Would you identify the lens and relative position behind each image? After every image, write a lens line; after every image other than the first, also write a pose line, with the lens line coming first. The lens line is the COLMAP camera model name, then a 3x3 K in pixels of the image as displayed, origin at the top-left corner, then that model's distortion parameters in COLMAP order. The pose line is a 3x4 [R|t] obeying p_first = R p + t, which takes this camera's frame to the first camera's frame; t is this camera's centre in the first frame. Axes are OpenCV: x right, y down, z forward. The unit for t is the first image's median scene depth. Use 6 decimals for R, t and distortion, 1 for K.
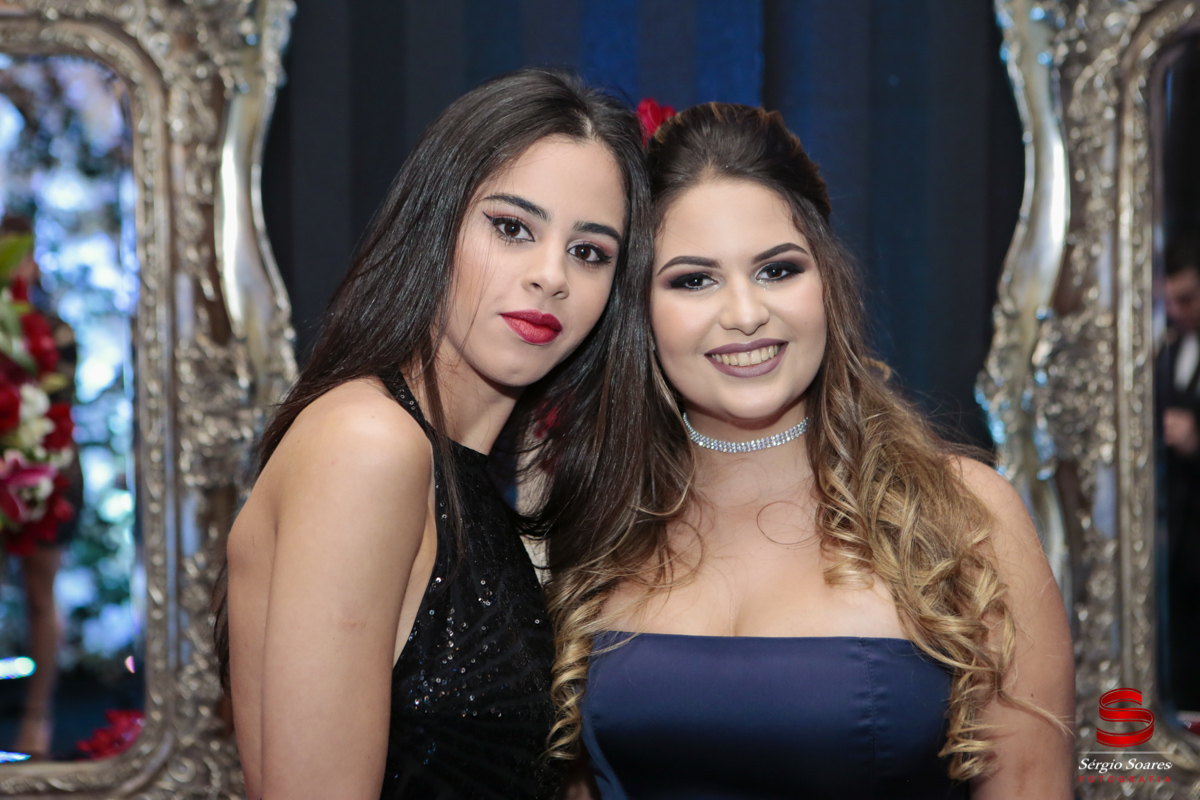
lens RADIAL K [[2169.4, 0, 581.2], [0, 2169.4, 387.6], [0, 0, 1]] dist [0.162132, 0.000000]
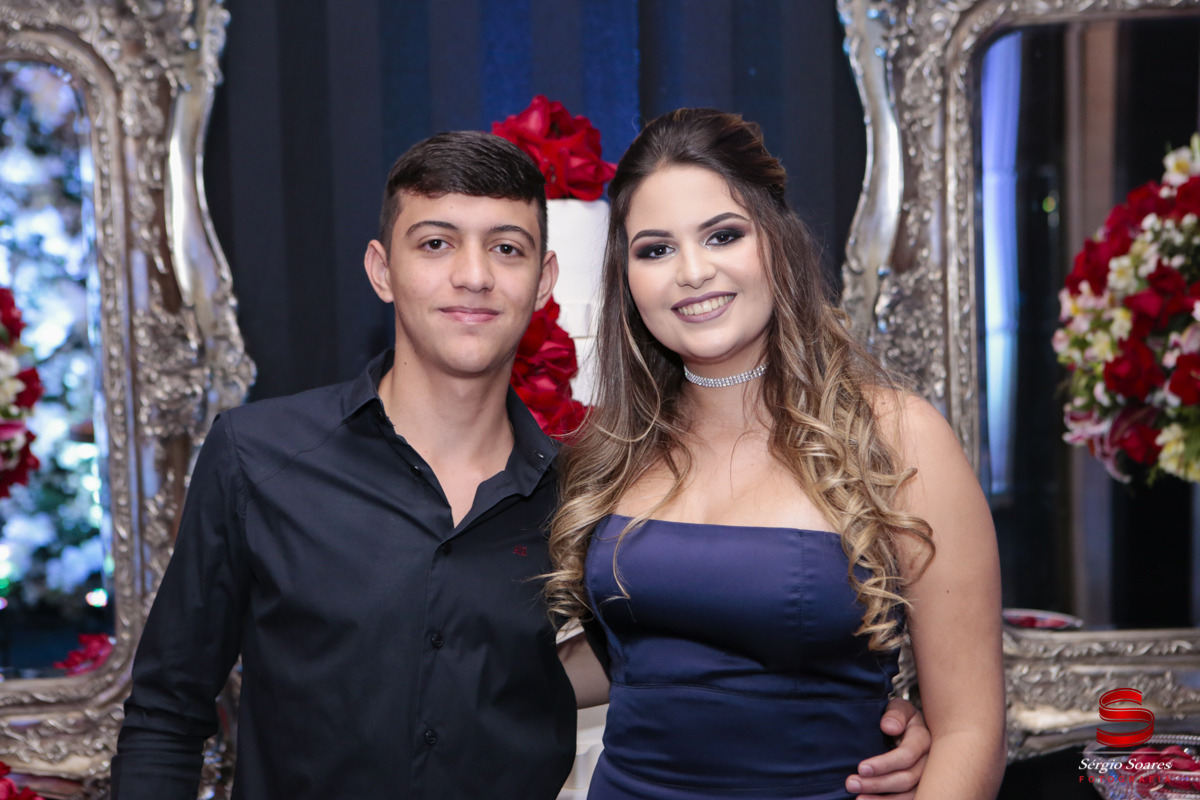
lens RADIAL K [[2068.1, 0, 585.7], [0, 2068.1, 391.0], [0, 0, 1]] dist [0.120001, 0.000000]
pose [[0.999038, -0.022903, 0.037403, 0.009747], [0.021993, 0.999457, 0.024547, -0.000380], [-0.037945, -0.023701, 0.998999, -0.101214]]
